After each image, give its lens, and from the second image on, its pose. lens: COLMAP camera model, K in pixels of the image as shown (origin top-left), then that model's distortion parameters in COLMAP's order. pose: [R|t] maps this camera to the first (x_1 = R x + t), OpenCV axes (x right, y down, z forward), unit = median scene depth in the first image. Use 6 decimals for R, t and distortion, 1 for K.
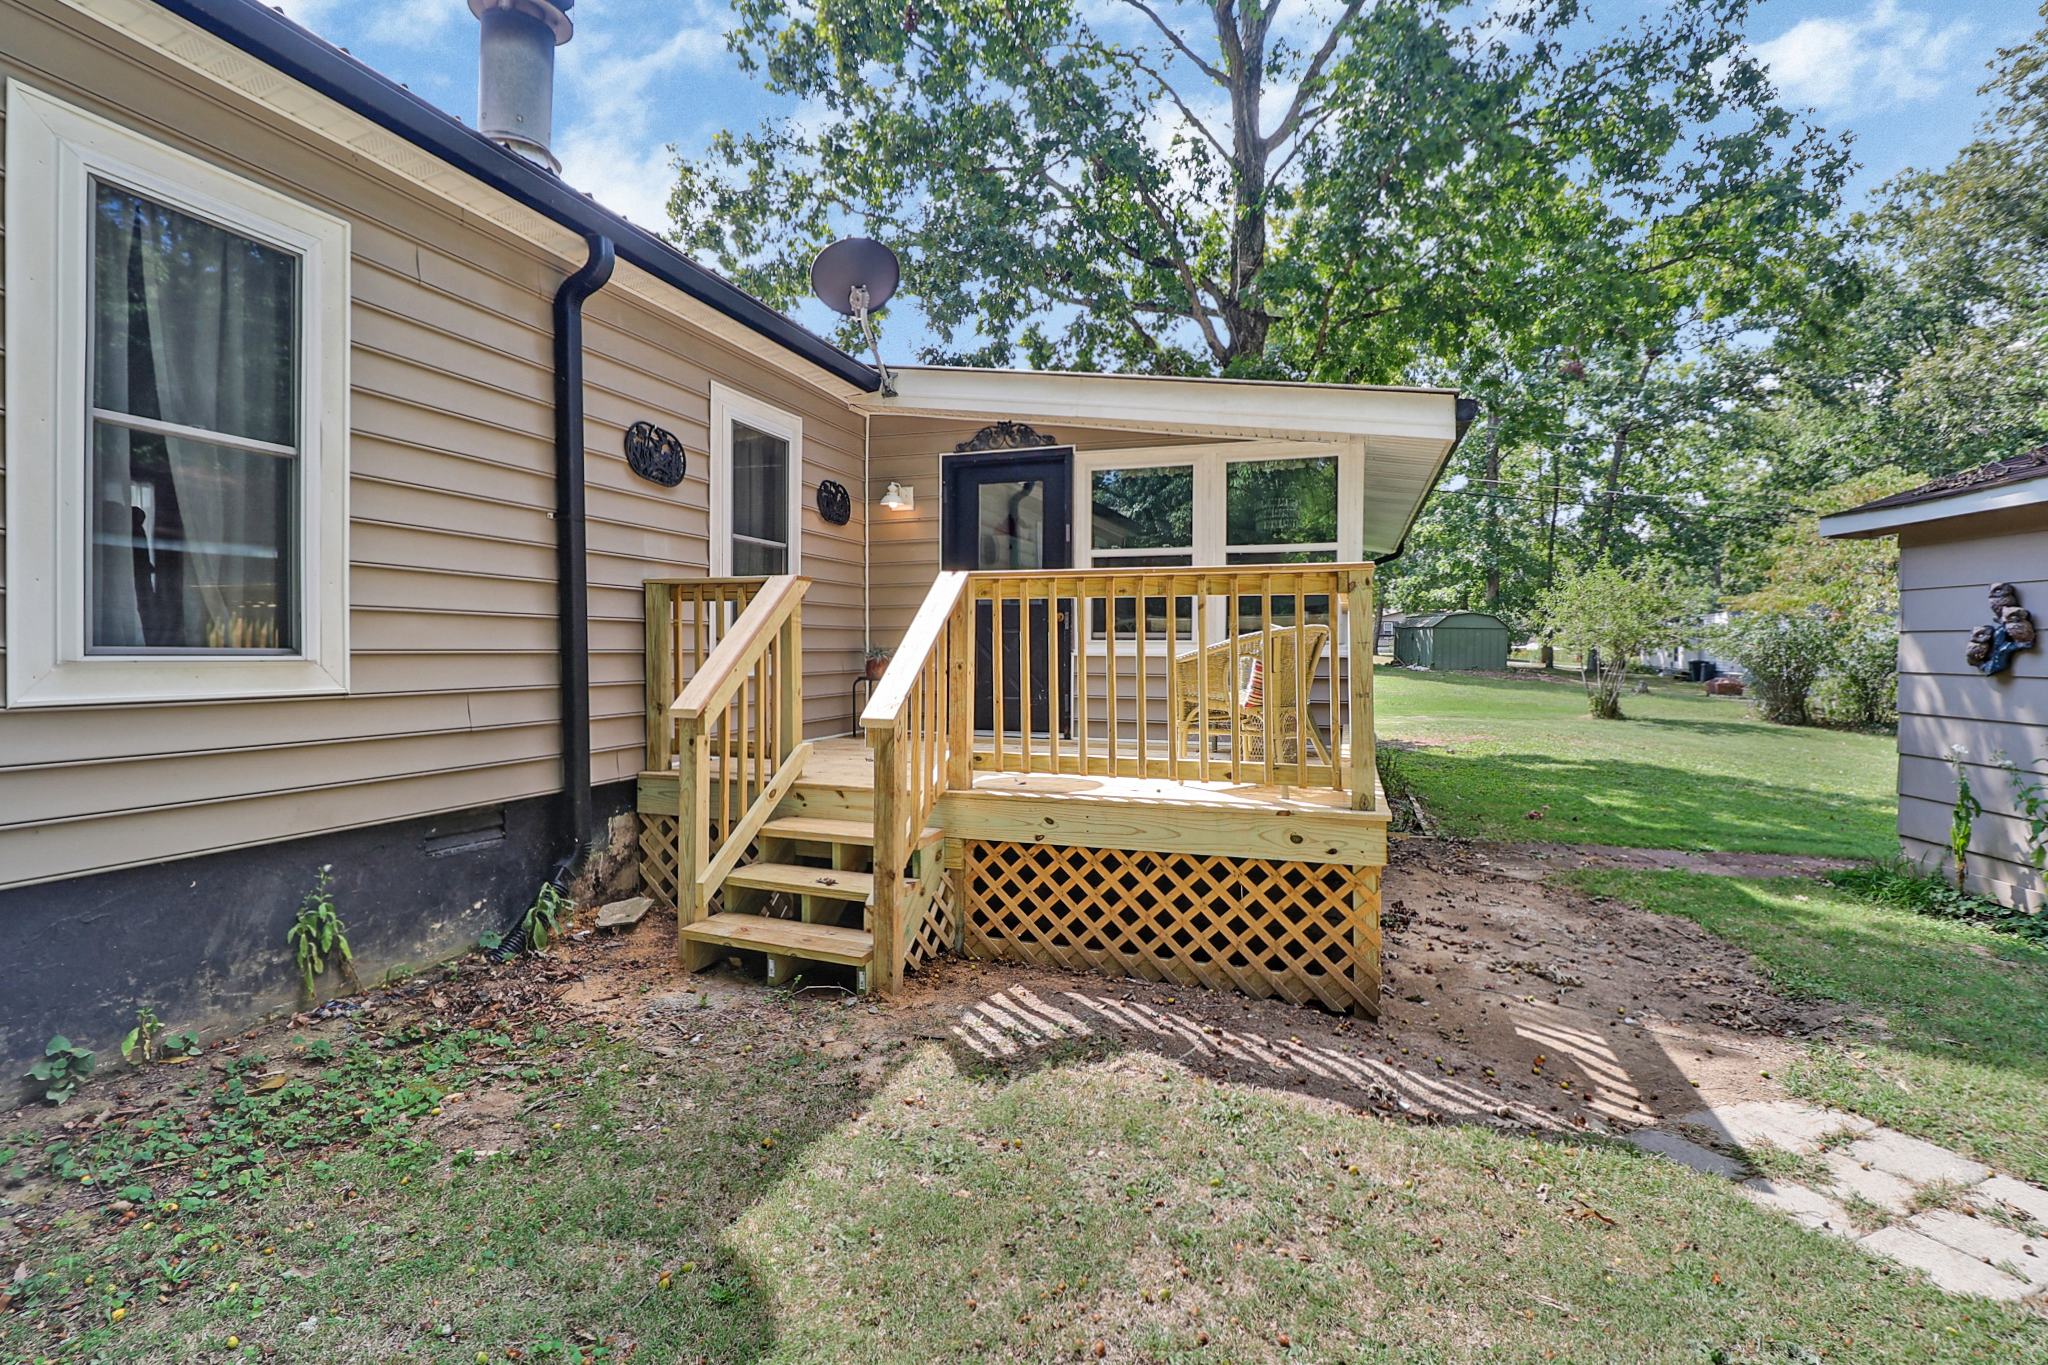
lens RADIAL K [[942.2, 0, 1025.5], [0, 942.2, 650.8], [0, 0, 1]] dist [-0.002292, -0.008973]
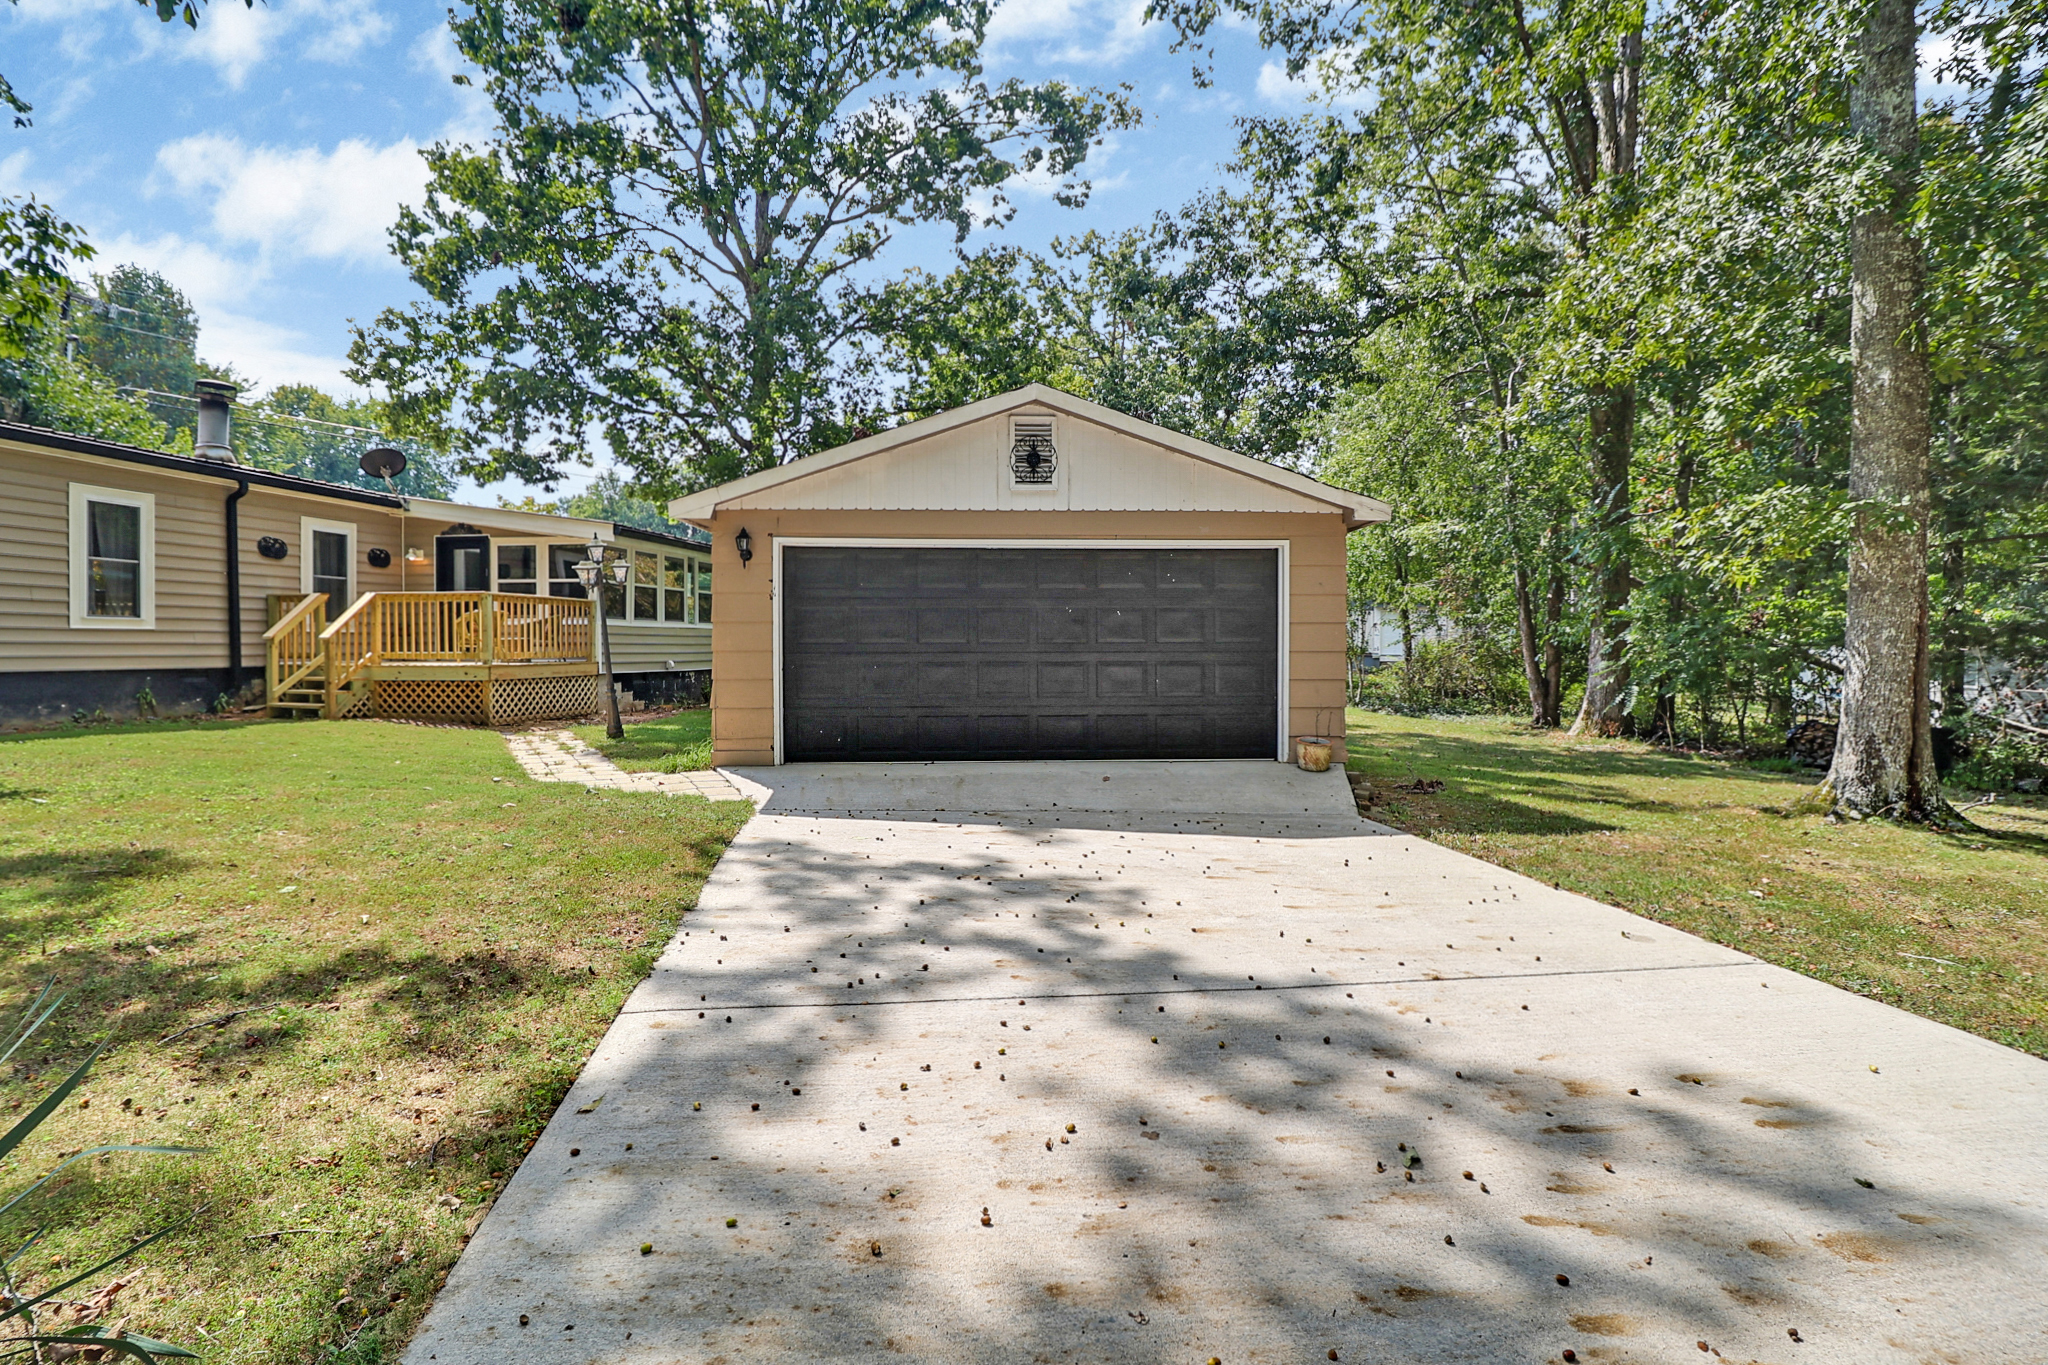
lens RADIAL K [[942.2, 0, 1002.8], [0, 942.2, 657.3], [0, 0, 1]] dist [-0.002292, -0.008973]
pose [[0.989711, -0.008783, 0.142813, 1.440416], [0.007870, 0.999945, 0.006963, 0.114393], [-0.142866, -0.005767, 0.989725, -2.185459]]
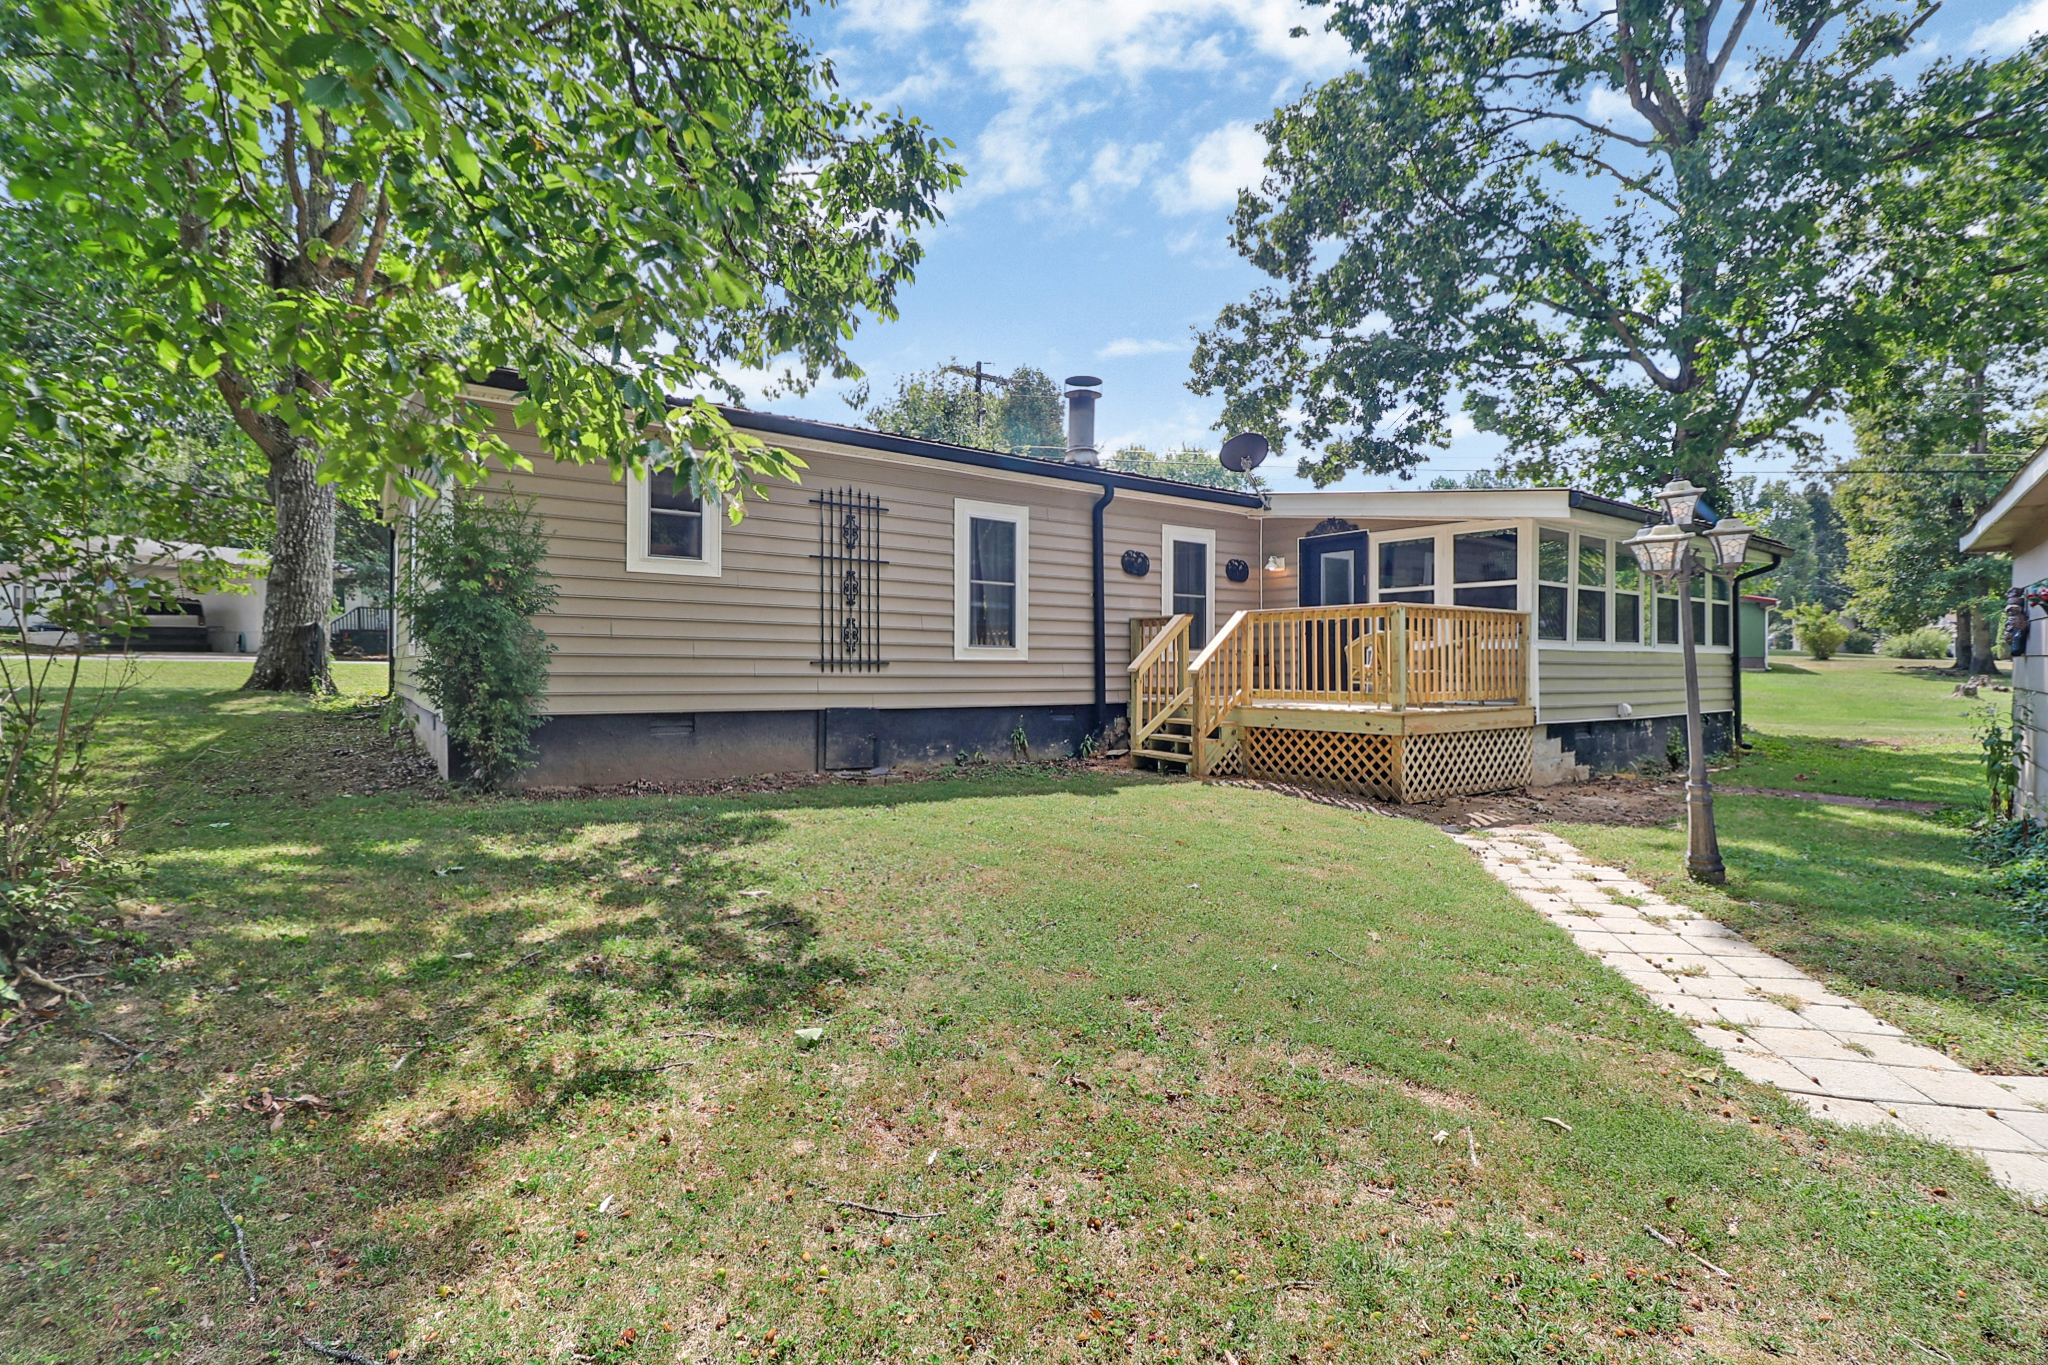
lens RADIAL K [[942.2, 0, 1022.2], [0, 942.2, 655.4], [0, 0, 1]] dist [-0.002292, -0.008973]
pose [[0.817862, -0.009419, -0.575337, 0.780132], [-0.000140, 0.999863, -0.016568, 0.060938], [0.575415, 0.013631, 0.817748, -1.149192]]
